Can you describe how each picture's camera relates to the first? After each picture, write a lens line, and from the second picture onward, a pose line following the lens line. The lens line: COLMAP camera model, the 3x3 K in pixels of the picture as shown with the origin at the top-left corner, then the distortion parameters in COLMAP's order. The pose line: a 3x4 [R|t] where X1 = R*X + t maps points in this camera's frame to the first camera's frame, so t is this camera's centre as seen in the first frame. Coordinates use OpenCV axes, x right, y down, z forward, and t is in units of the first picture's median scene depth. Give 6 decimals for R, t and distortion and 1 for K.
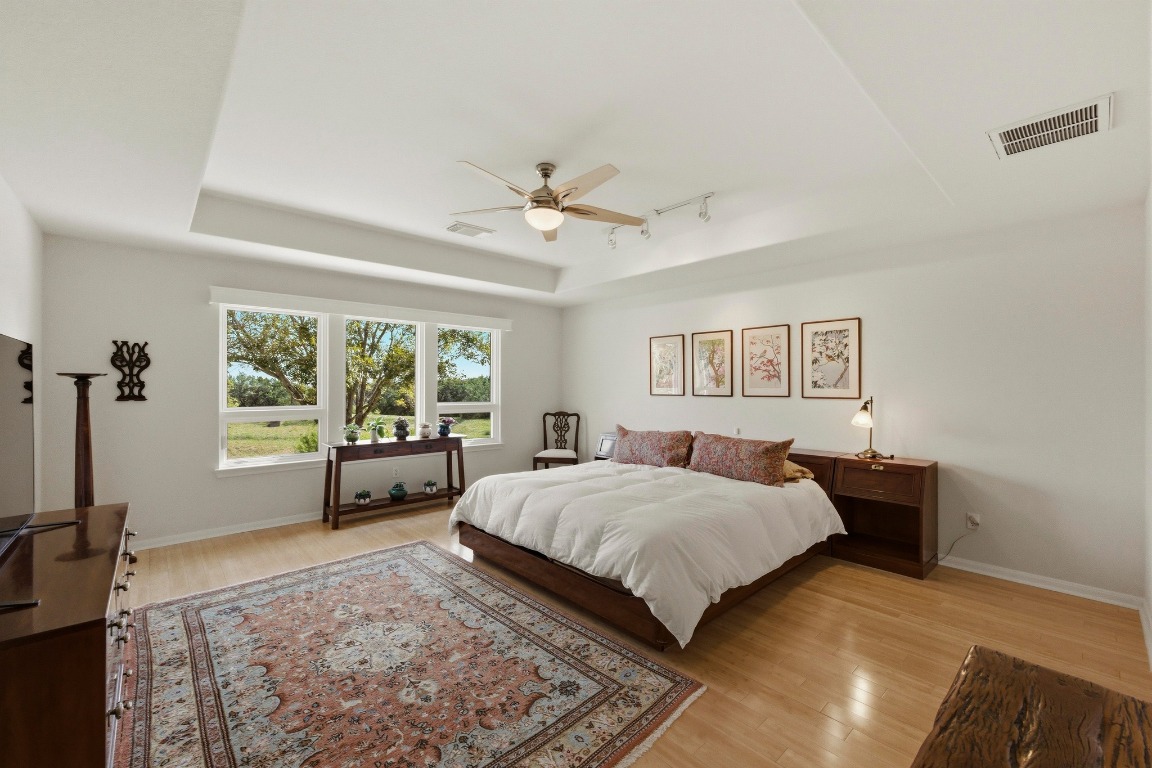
lens RADIAL K [[461.1, 0, 576.9], [0, 461.1, 385.9], [0, 0, 1]] dist [0.001482, 0.000145]
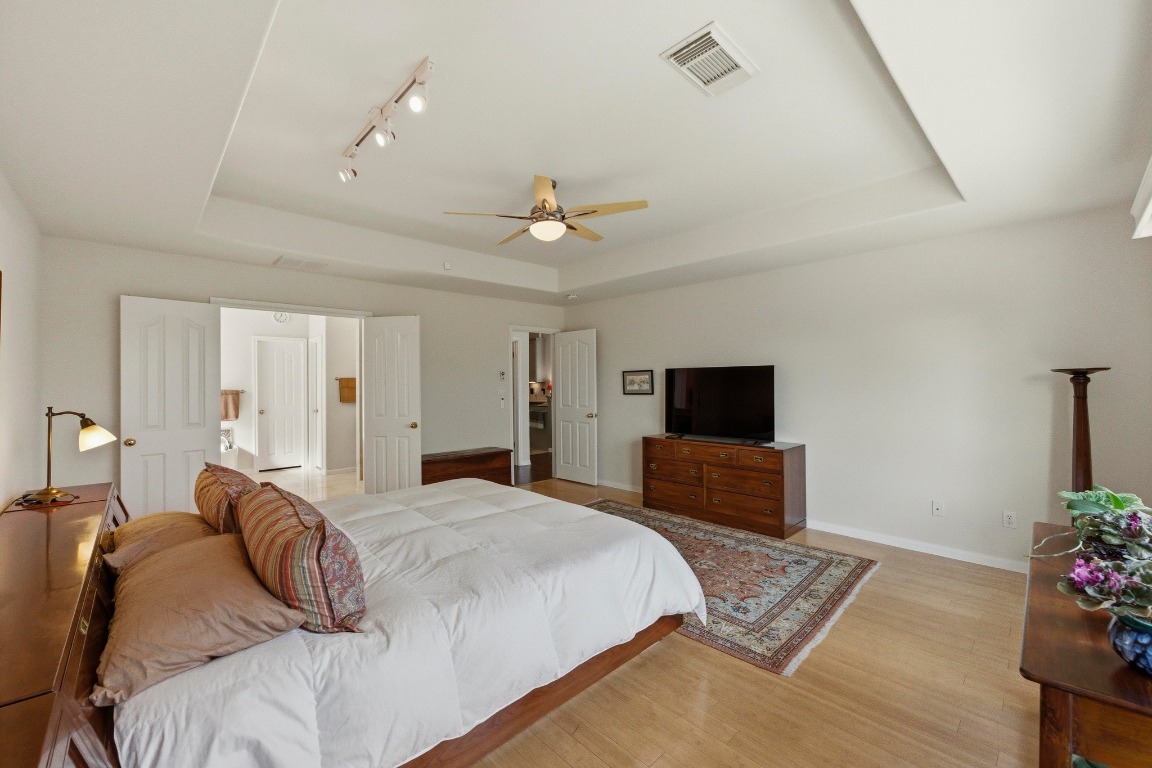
lens RADIAL K [[461.1, 0, 577.9], [0, 461.1, 381.3], [0, 0, 1]] dist [0.001482, 0.000145]
pose [[-0.999720, 0.004886, -0.023133, -0.108629], [0.005009, 0.999974, -0.005269, -0.003602], [0.023107, -0.005383, -0.999719, 1.998605]]
